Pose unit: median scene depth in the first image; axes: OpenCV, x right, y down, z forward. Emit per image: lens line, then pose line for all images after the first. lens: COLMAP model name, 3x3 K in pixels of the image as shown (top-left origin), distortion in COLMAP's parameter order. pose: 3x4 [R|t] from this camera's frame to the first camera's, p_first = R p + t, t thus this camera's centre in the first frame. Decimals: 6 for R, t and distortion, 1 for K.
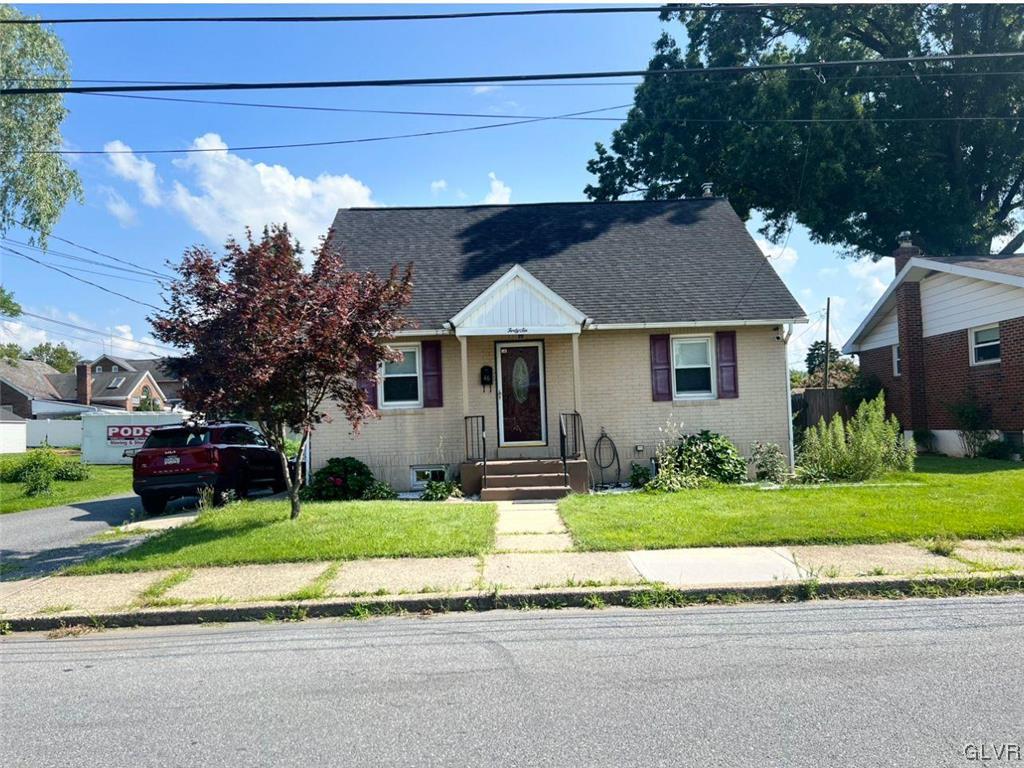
lens RADIAL K [[832.3, 0, 512.0], [0, 832.3, 384.0], [0, 0, 1]] dist [-0.000206, 0.000275]
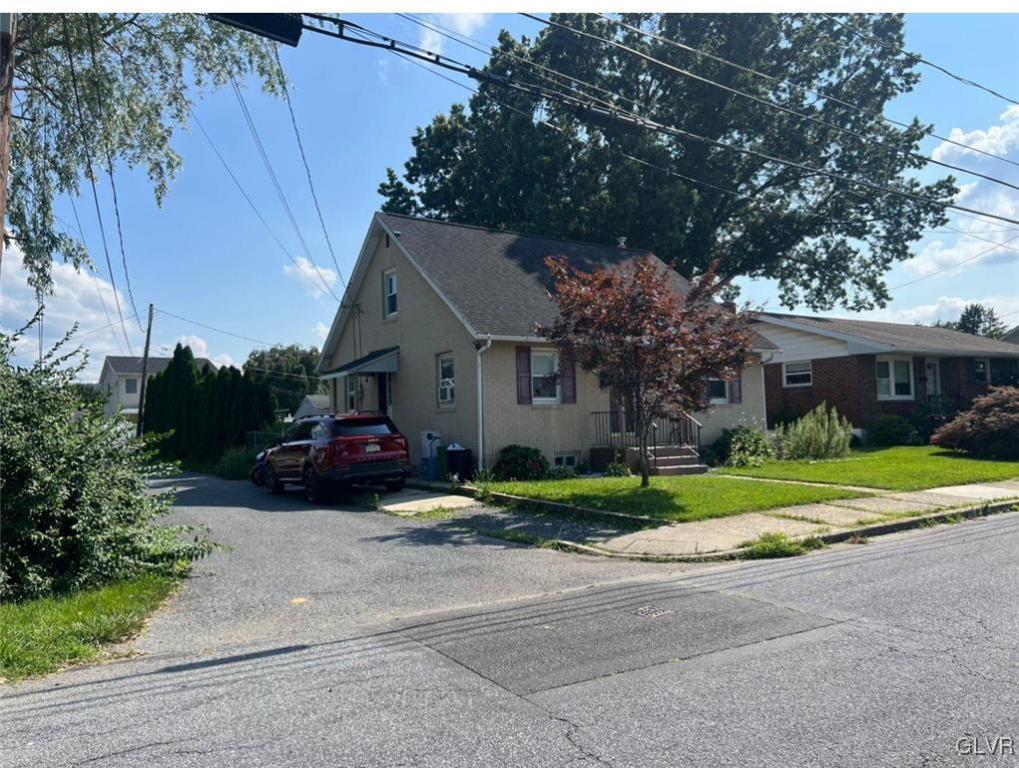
lens RADIAL K [[773.8, 0, 509.5], [0, 773.8, 384.0], [0, 0, 1]] dist [-0.001150, -0.000927]
pose [[0.835715, 0.044394, 0.547366, -0.630361], [-0.040157, 0.998999, -0.019712, 0.020424], [-0.547693, -0.005506, 0.836661, 0.094863]]
